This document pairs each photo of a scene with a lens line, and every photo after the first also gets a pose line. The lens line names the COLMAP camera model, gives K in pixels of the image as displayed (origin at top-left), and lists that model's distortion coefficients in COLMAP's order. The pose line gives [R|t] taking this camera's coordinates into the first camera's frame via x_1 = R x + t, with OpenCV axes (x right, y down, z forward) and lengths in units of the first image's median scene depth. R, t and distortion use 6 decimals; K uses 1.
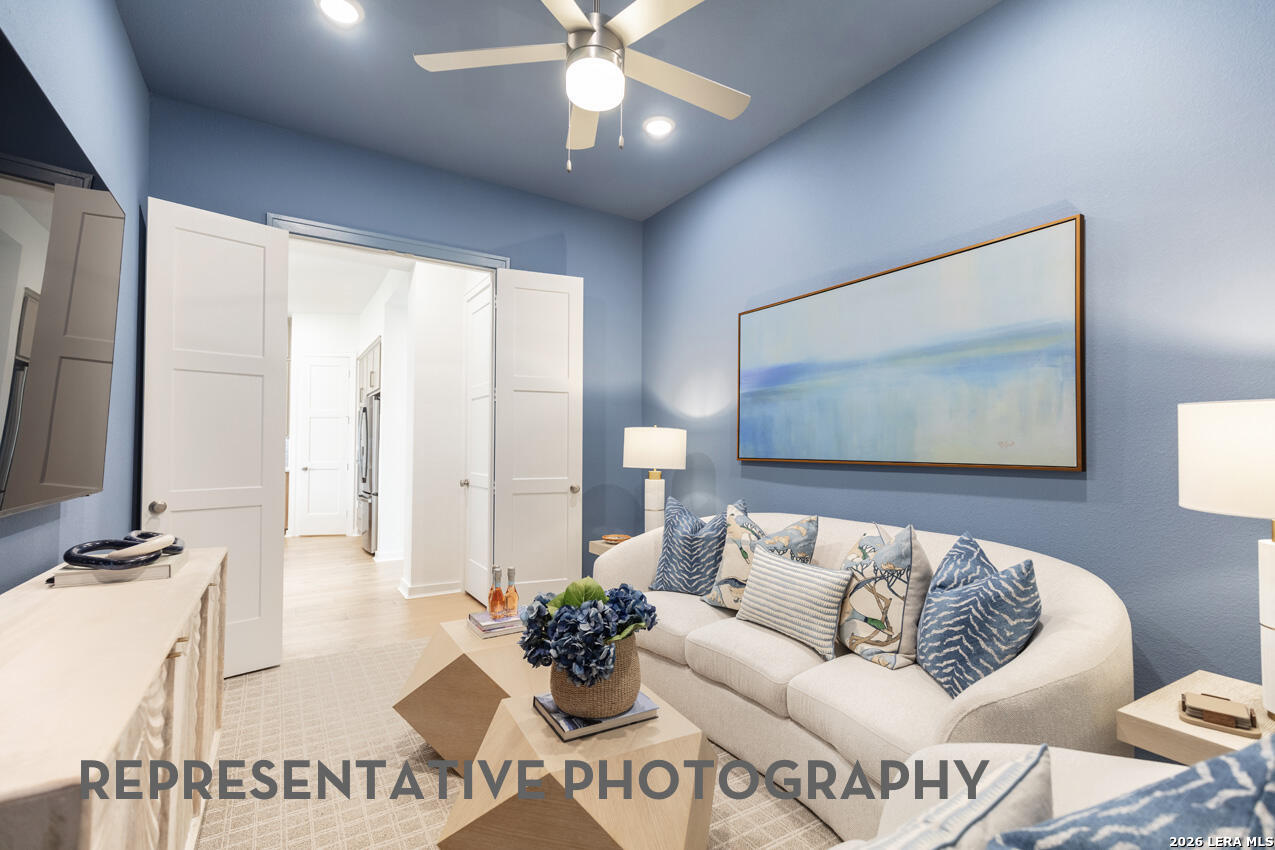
lens RADIAL K [[571.4, 0, 639.6], [0, 571.4, 436.9], [0, 0, 1]] dist [0.010160, 0.000095]
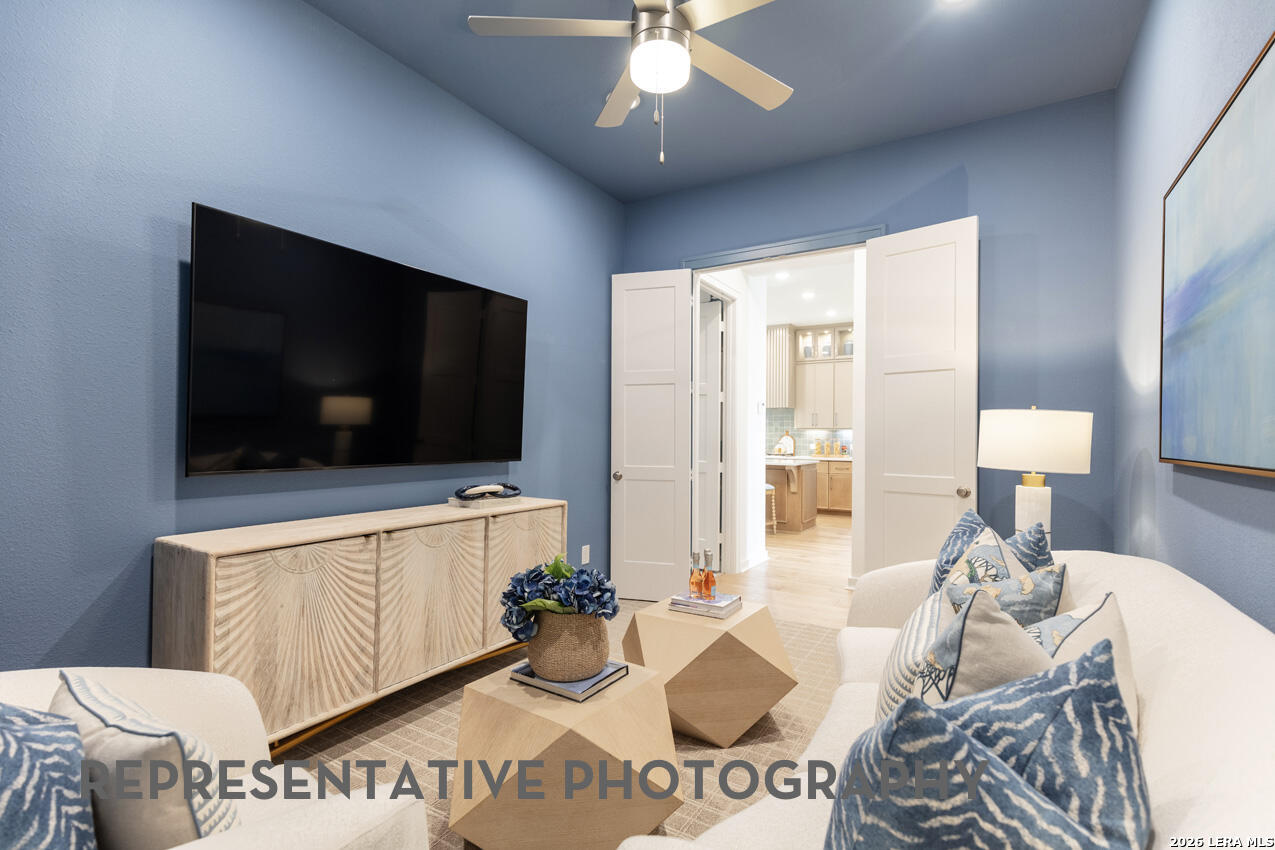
lens RADIAL K [[576.1, 0, 632.1], [0, 576.1, 430.6], [0, 0, 1]] dist [0.008169, -0.000201]
pose [[0.444406, -0.009627, -0.895774, 0.511761], [0.008996, 0.999940, -0.006284, 0.010702], [0.895781, -0.005265, 0.444465, 0.331831]]
